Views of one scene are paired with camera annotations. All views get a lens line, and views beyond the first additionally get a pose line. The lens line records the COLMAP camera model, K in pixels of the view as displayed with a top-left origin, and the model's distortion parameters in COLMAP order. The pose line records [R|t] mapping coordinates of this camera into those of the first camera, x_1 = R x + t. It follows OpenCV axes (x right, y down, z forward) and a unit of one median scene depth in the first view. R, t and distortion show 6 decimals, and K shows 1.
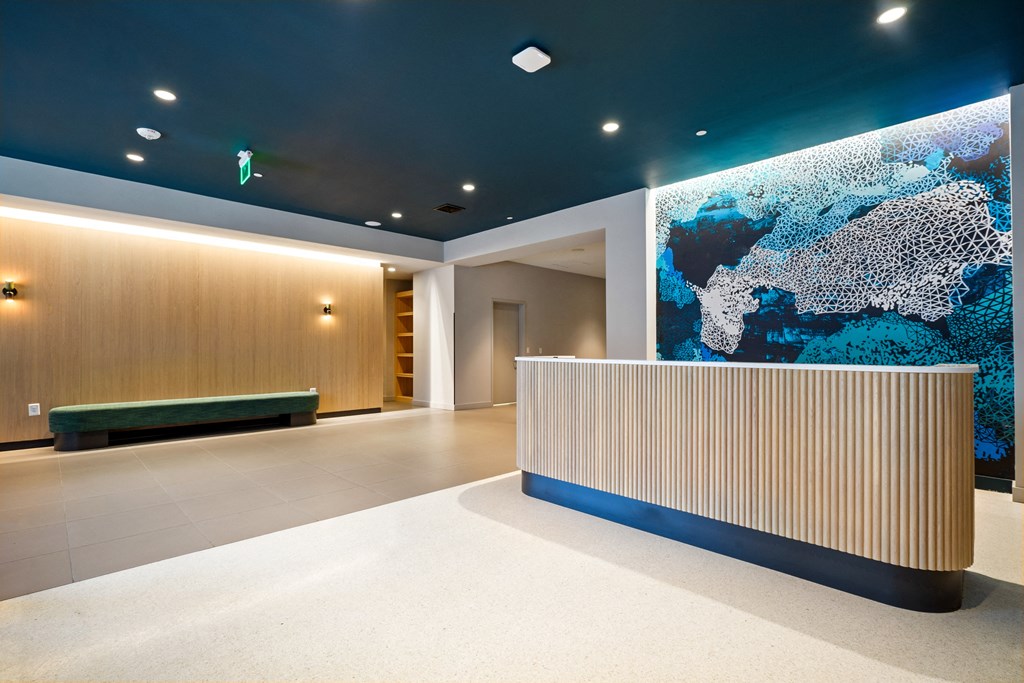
lens RADIAL K [[468.7, 0, 506.6], [0, 468.7, 349.0], [0, 0, 1]] dist [0.002919, -0.000141]
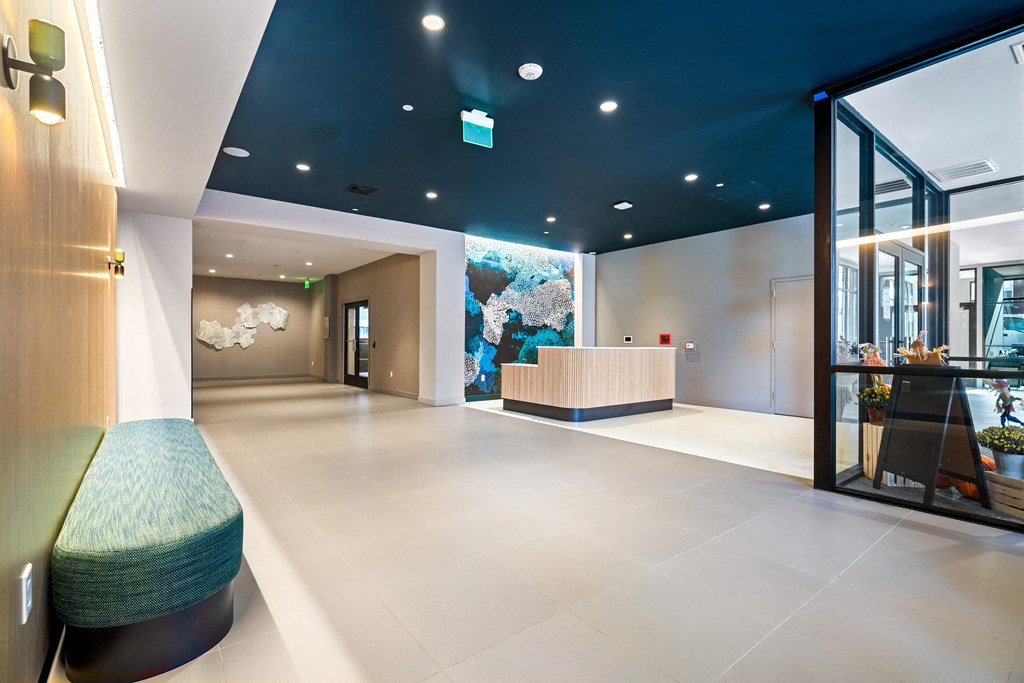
lens RADIAL K [[468.7, 0, 507.2], [0, 468.7, 341.8], [0, 0, 1]] dist [0.002919, -0.000141]
pose [[0.114613, 0.000886, 0.993410, -1.351900], [-0.006023, 0.999982, -0.000197, -0.000776], [-0.993392, -0.005961, 0.114616, 0.809957]]
